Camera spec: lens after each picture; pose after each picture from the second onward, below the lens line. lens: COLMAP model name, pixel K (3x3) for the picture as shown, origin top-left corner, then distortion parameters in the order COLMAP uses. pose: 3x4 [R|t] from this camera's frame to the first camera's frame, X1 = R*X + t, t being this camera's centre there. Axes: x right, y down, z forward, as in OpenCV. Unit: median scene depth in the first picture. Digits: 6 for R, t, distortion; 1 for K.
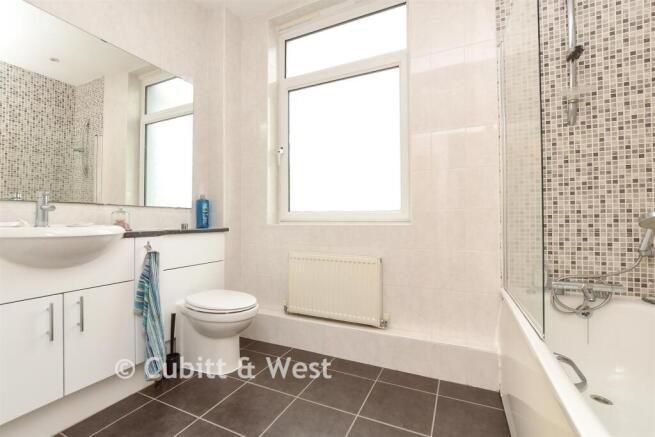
lens RADIAL K [[290.6, 0, 332.9], [0, 290.6, 214.6], [0, 0, 1]] dist [-0.045365, 0.015959]
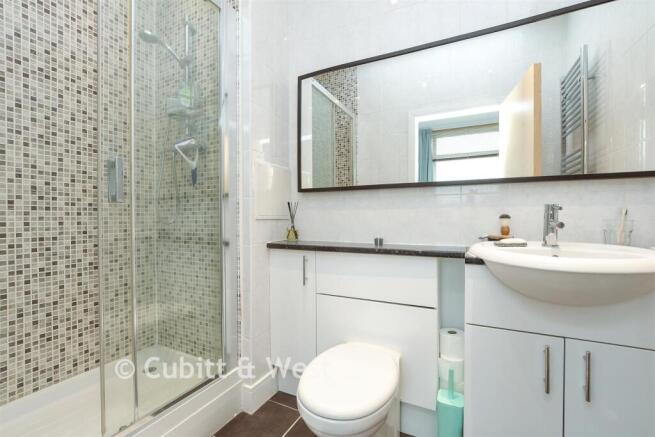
lens RADIAL K [[290.6, 0, 332.9], [0, 290.6, 214.6], [0, 0, 1]] dist [-0.045365, 0.015959]
pose [[0.040434, -0.000445, 0.999182, -0.005821], [-0.009568, 0.999954, 0.000832, -0.527497], [-0.999136, -0.009594, 0.040428, 0.002524]]
